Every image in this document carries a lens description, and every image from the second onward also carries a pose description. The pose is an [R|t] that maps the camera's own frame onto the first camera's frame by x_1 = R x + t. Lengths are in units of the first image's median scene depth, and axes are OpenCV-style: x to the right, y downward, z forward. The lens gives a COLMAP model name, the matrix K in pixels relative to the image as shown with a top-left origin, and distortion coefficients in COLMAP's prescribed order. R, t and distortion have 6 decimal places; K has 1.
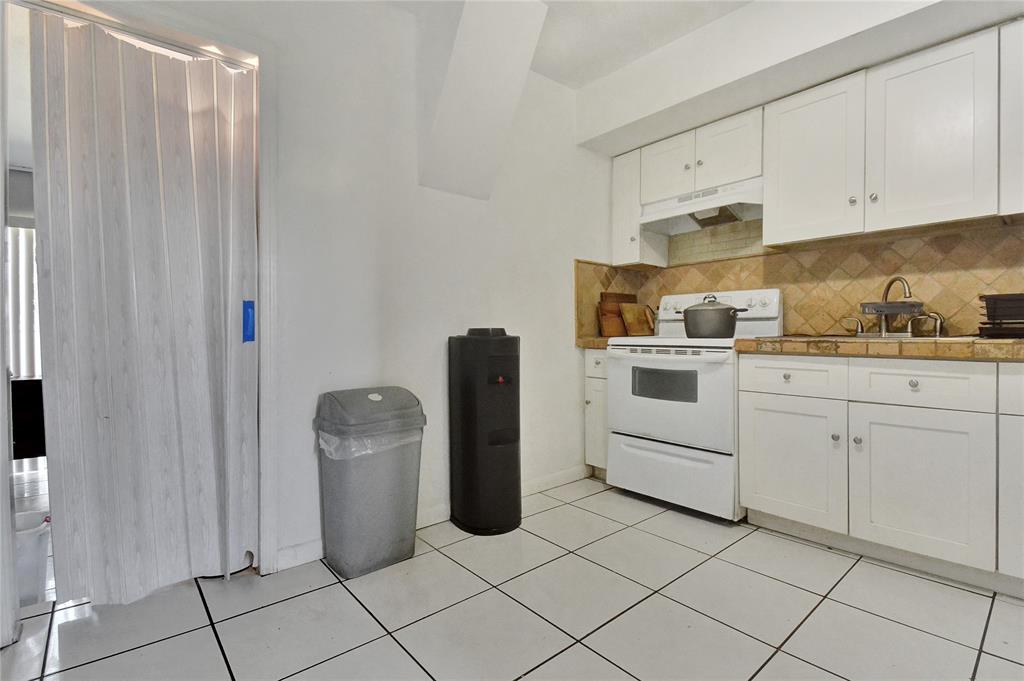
lens RADIAL K [[476.1, 0, 532.3], [0, 476.1, 341.8], [0, 0, 1]] dist [-0.000226, -0.000794]
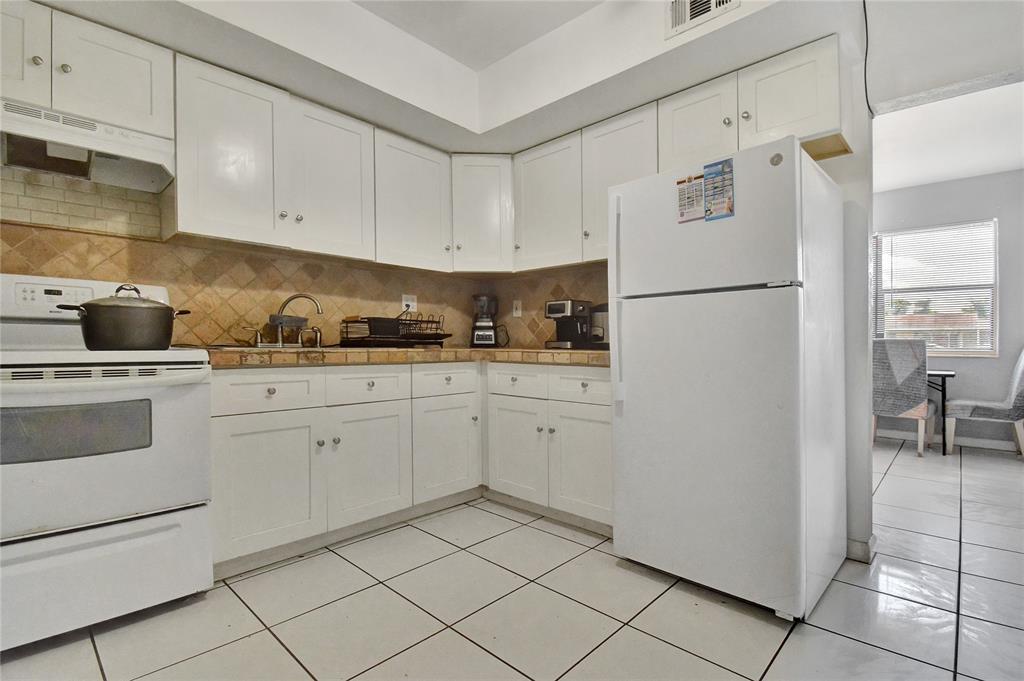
lens RADIAL K [[476.1, 0, 532.3], [0, 476.1, 341.8], [0, 0, 1]] dist [-0.000226, -0.000794]
pose [[-0.110038, 0.008856, 0.993888, -0.384835], [0.013055, 0.999887, -0.007464, -0.007510], [-0.993842, 0.012154, -0.110142, 0.546269]]
